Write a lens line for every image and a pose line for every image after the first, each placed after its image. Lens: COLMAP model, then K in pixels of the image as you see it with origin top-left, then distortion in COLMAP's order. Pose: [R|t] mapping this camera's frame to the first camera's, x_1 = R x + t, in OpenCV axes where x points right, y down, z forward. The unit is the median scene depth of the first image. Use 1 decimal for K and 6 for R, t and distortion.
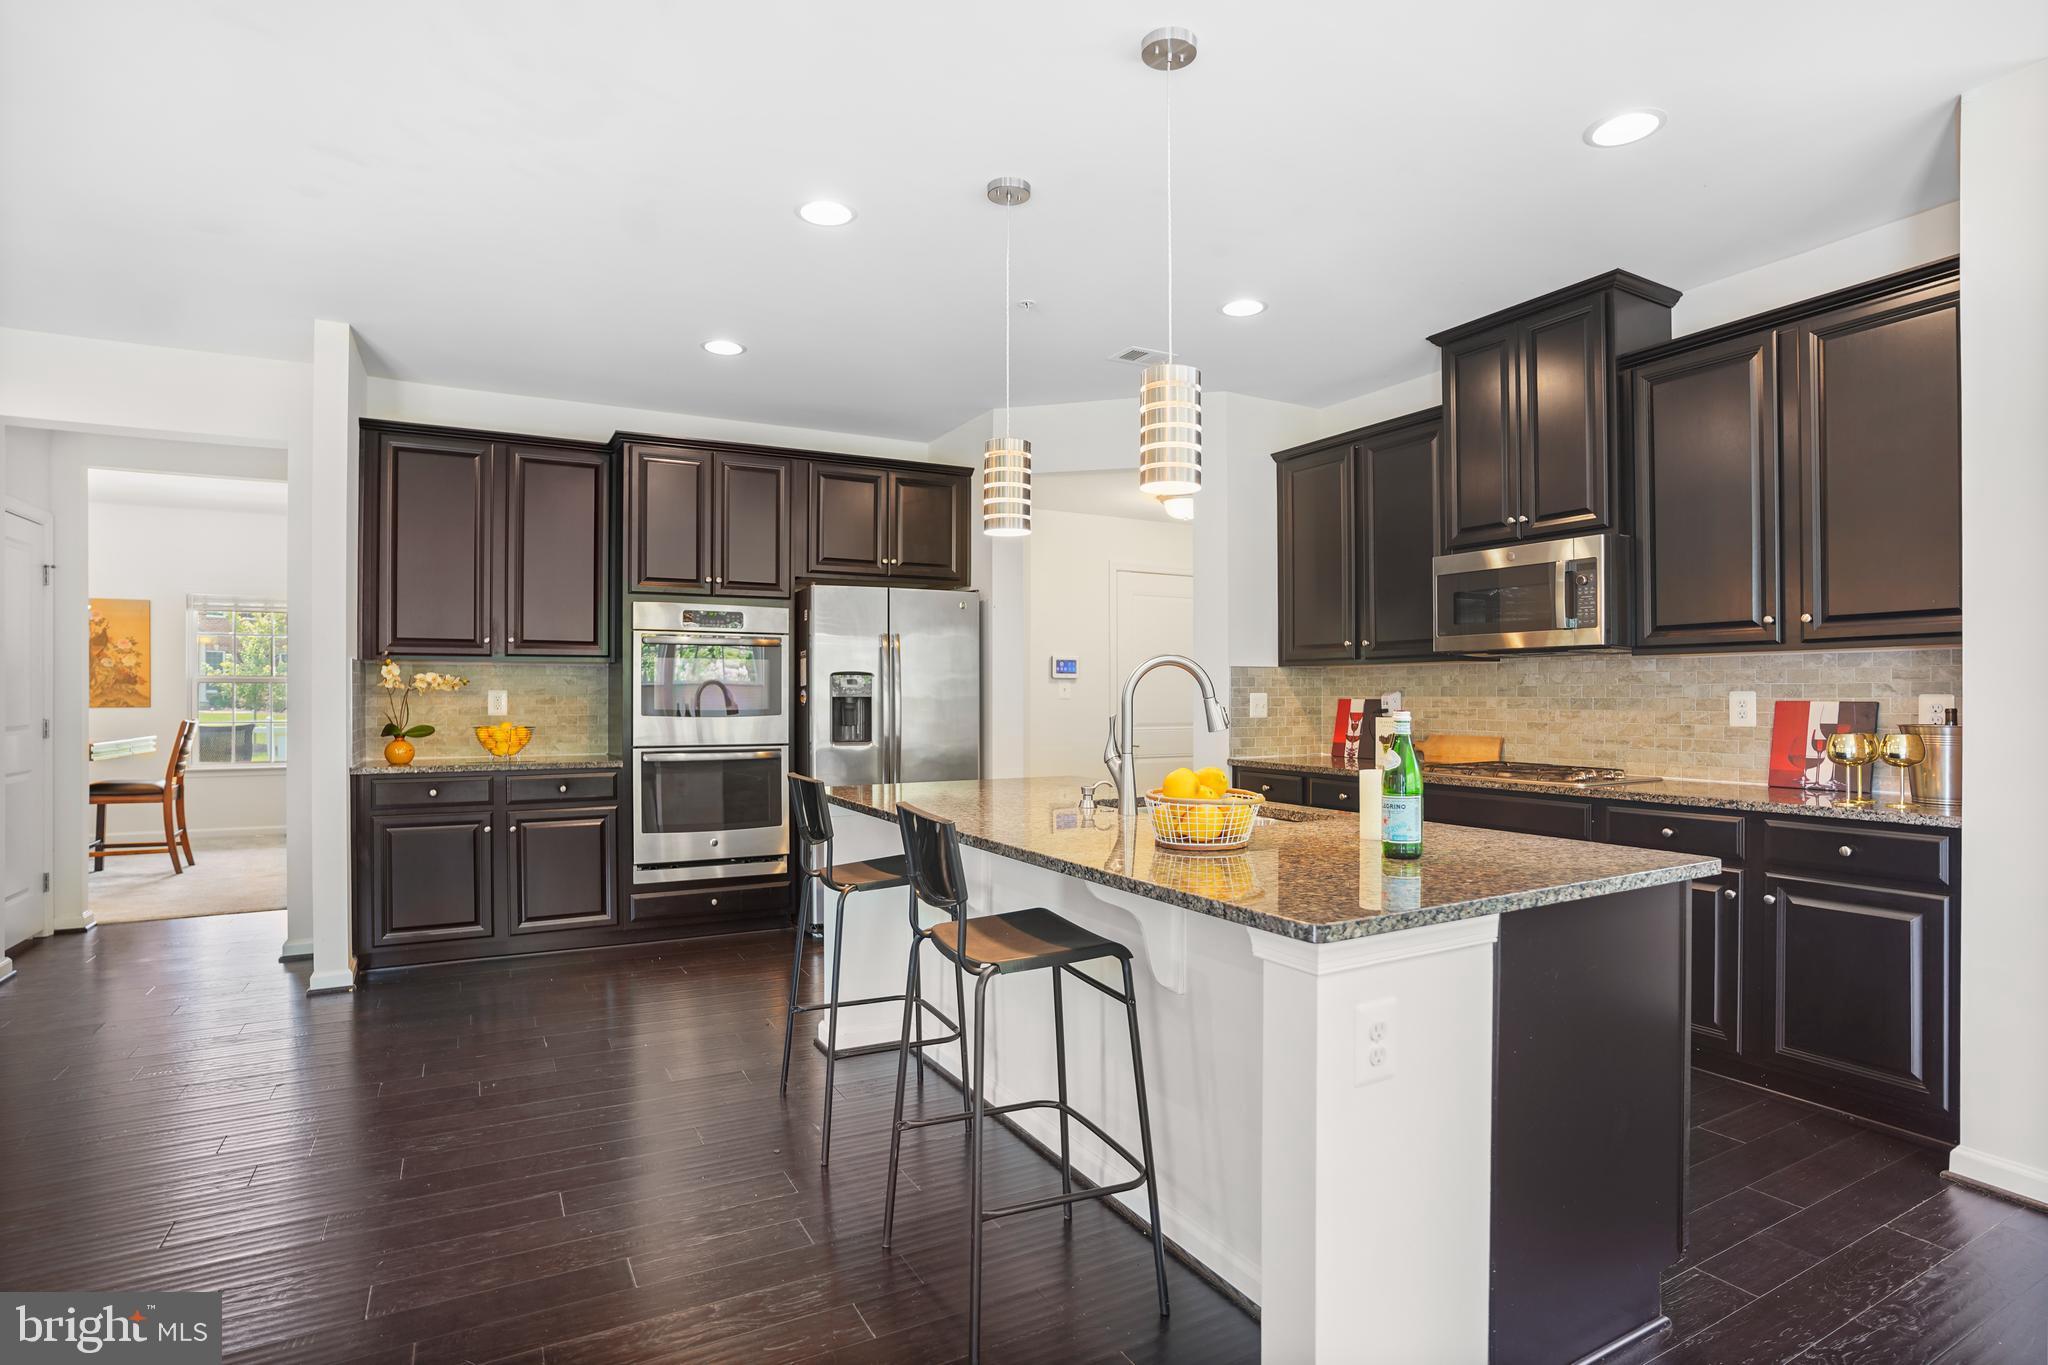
lens RADIAL K [[1022.3, 0, 1044.2], [0, 1022.3, 686.6], [0, 0, 1]] dist [-0.056923, 0.010921]
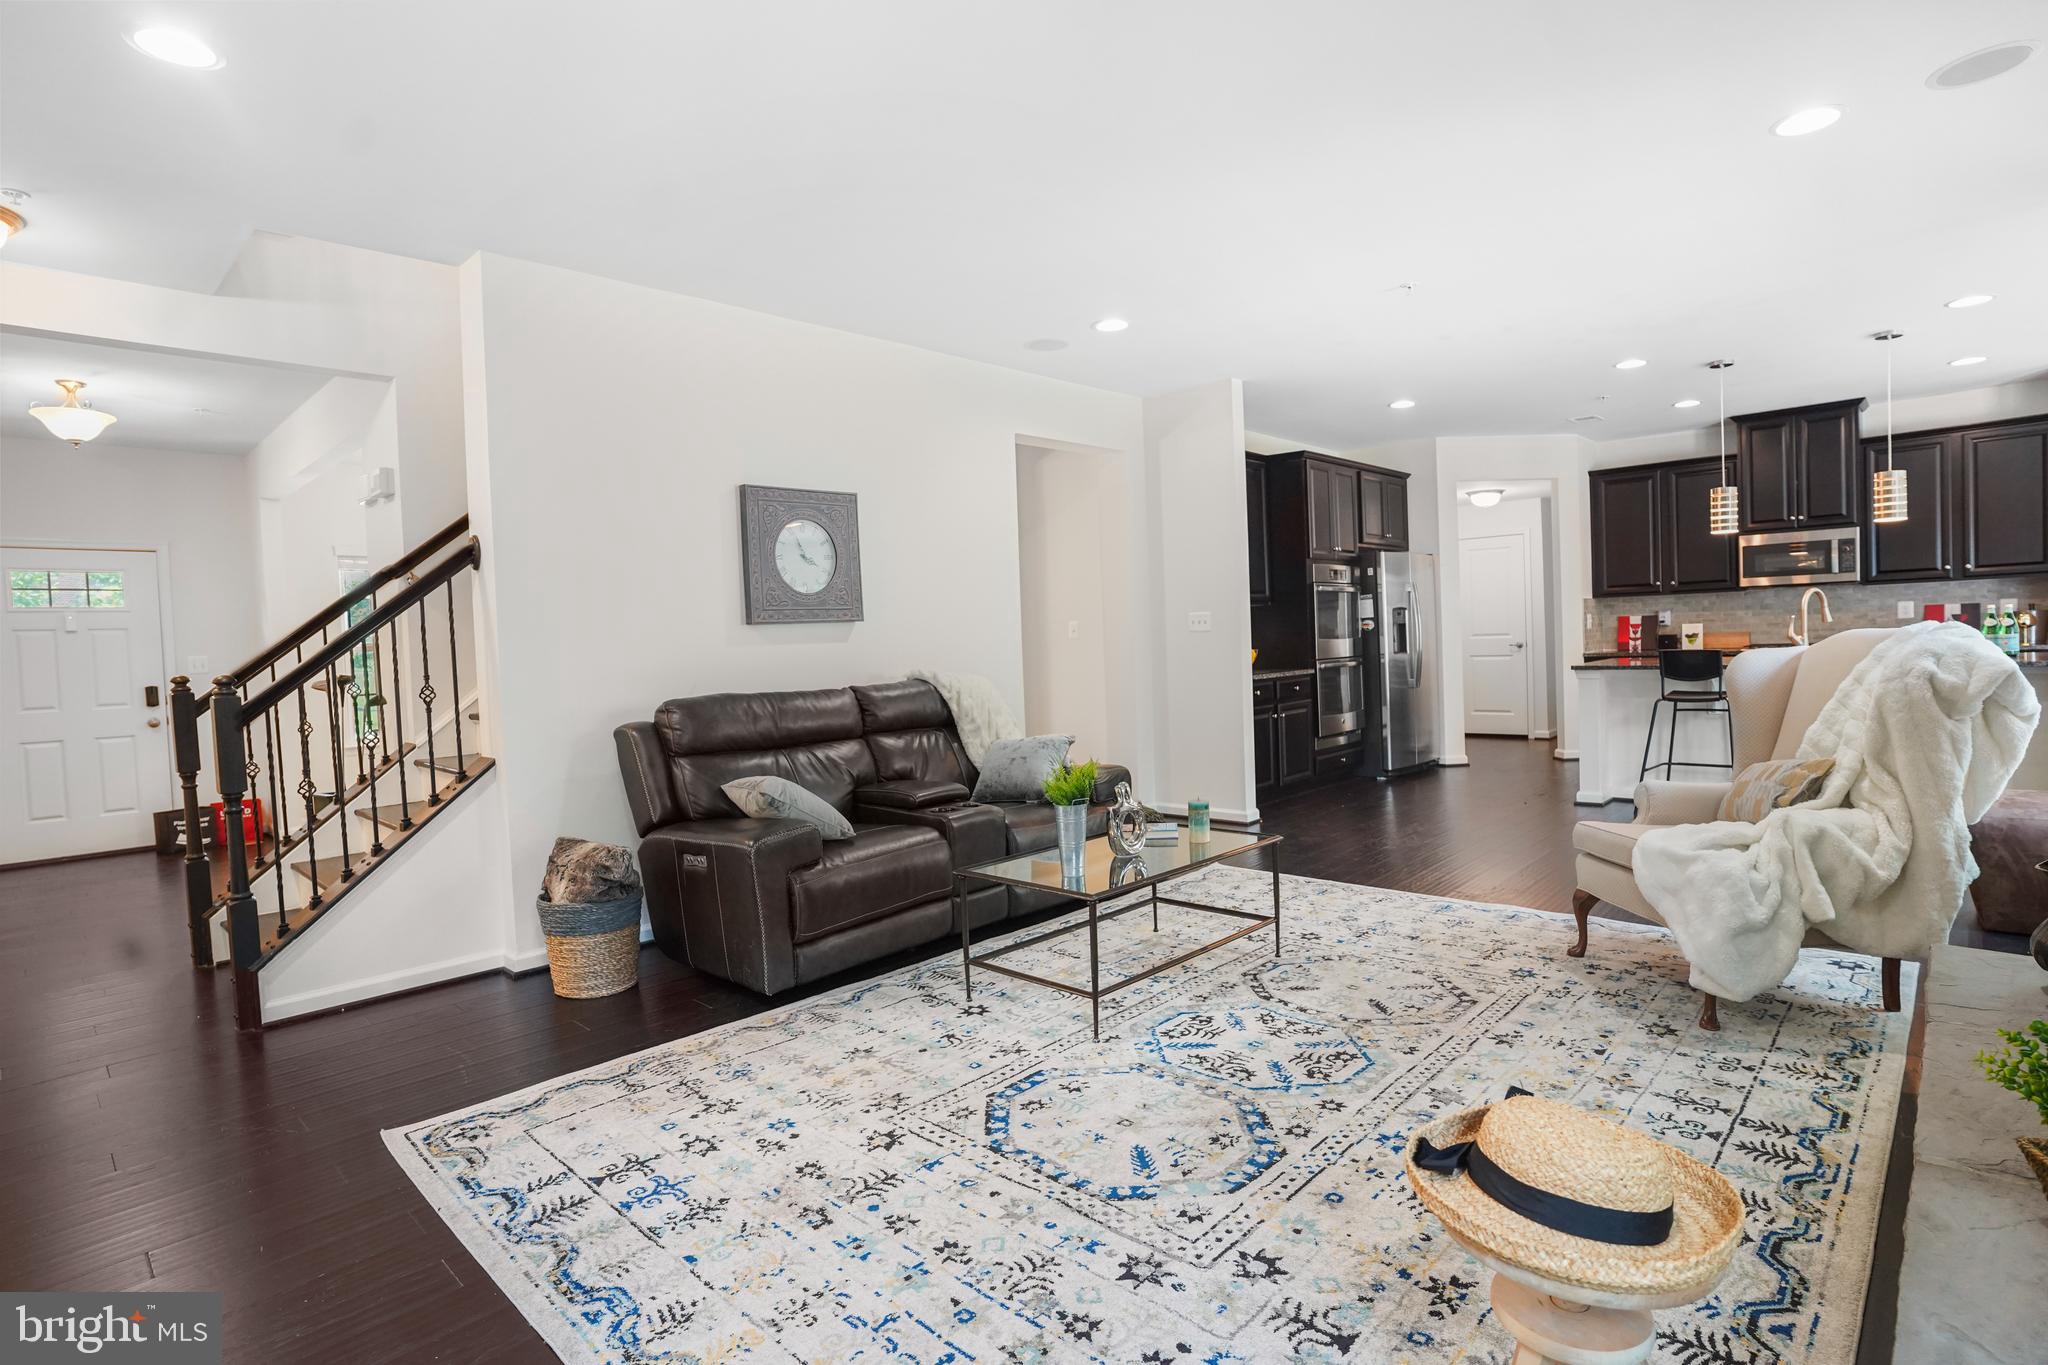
lens RADIAL K [[1022.3, 0, 1002.8], [0, 1022.3, 682.9], [0, 0, 1]] dist [-0.056923, 0.010921]
pose [[0.952343, -0.051273, 0.300690, -1.086628], [0.038772, 0.998123, 0.047399, 0.003016], [-0.302556, -0.033482, 0.952543, -0.257140]]
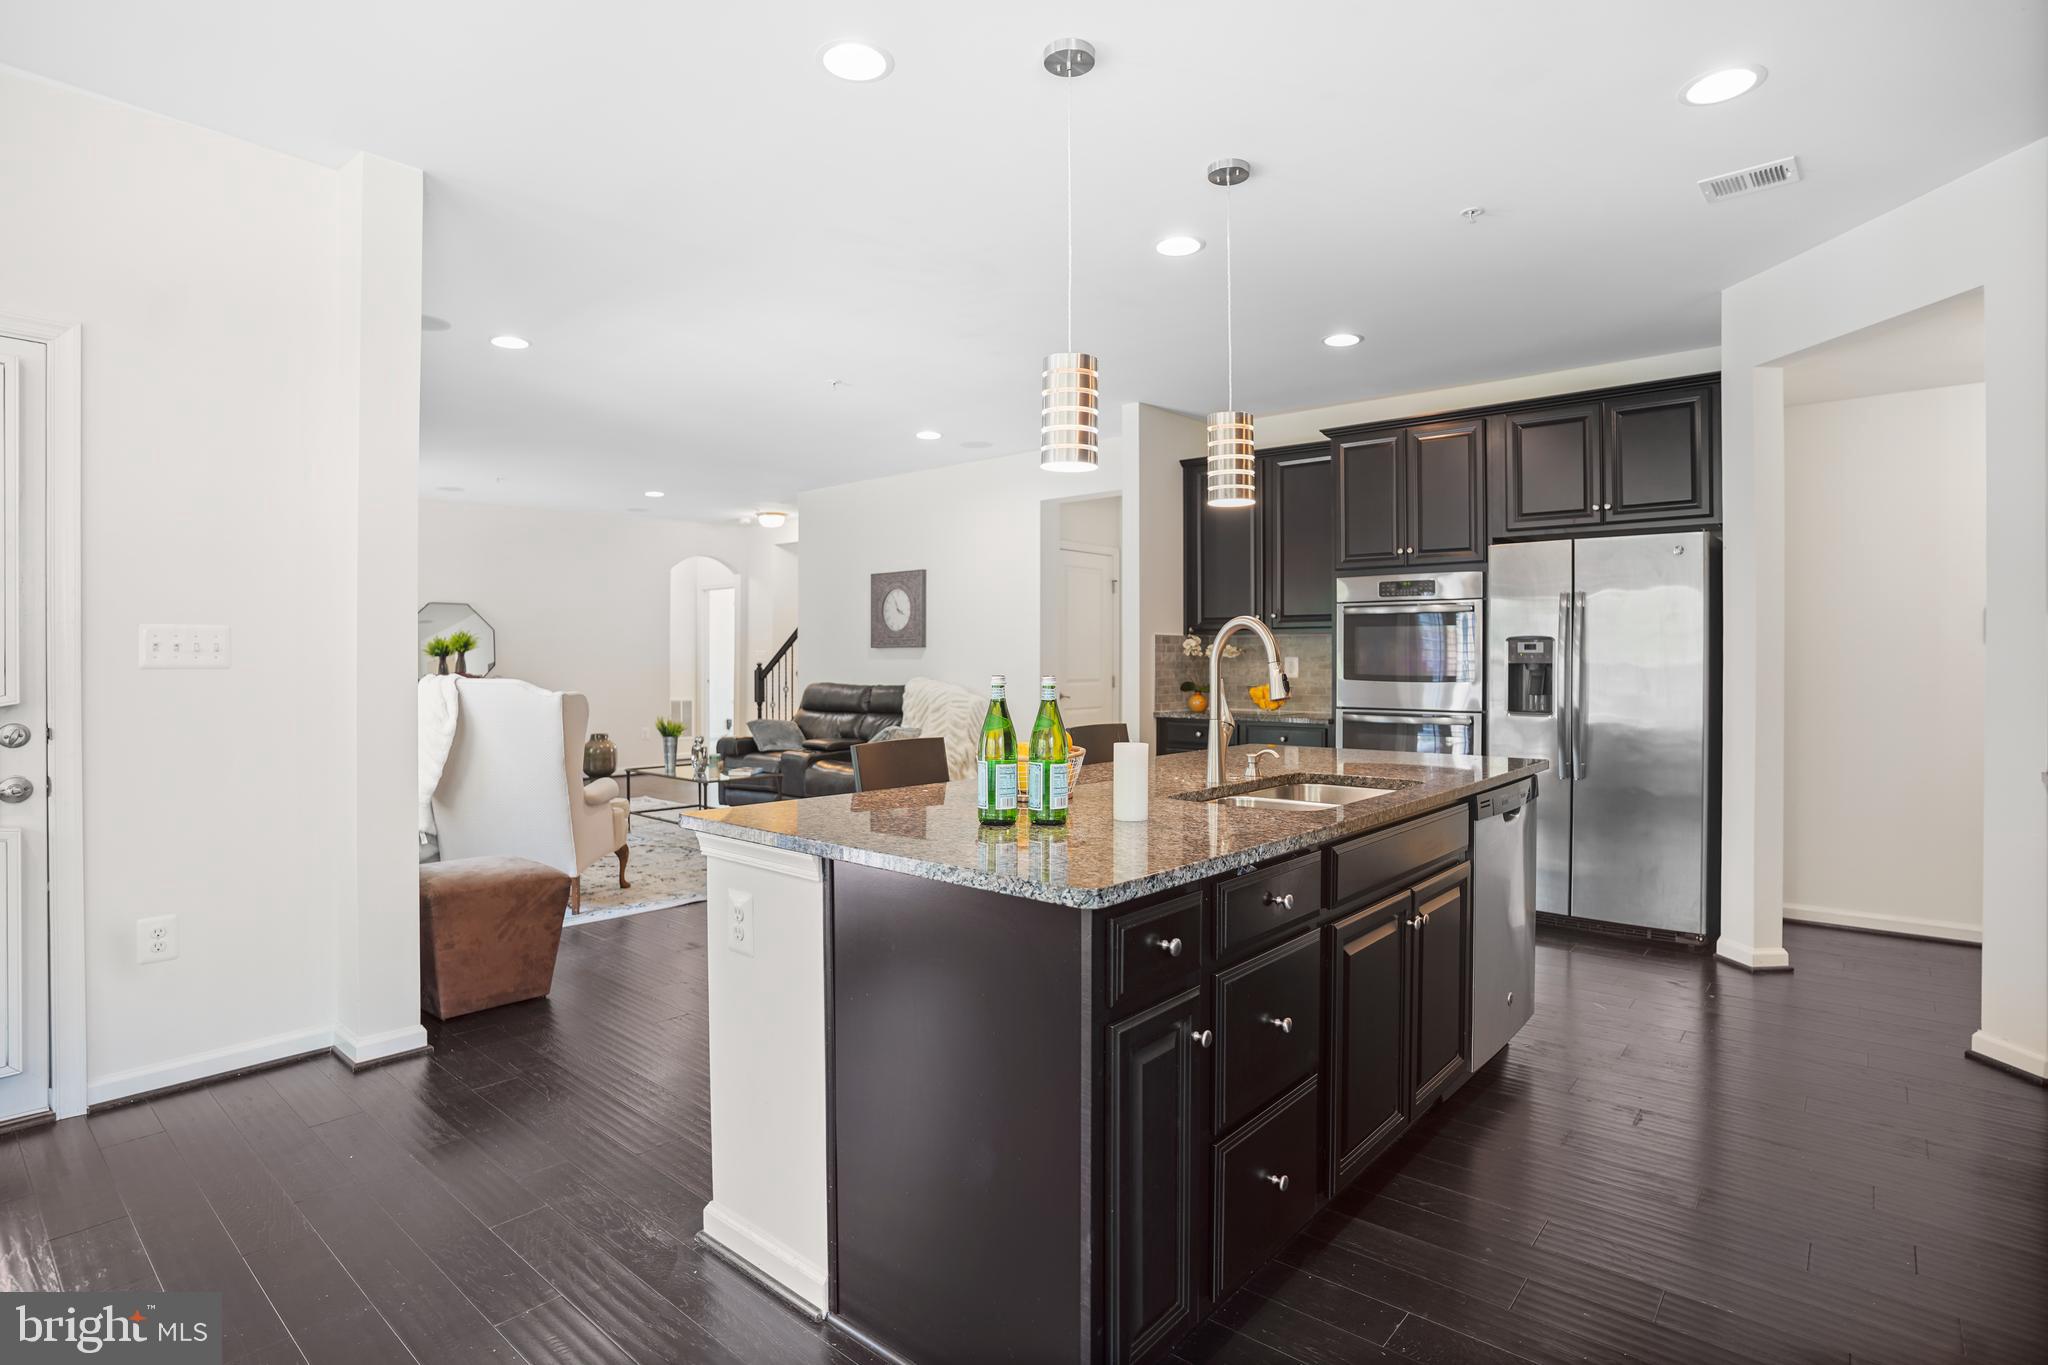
lens RADIAL K [[1022.3, 0, 1025.8], [0, 1022.3, 668.4], [0, 0, 1]] dist [-0.056923, 0.010921]
pose [[0.353467, 0.007583, -0.935416, 0.526554], [0.005137, 0.999936, 0.010047, 0.003110], [0.935433, -0.008357, 0.353406, 0.269832]]
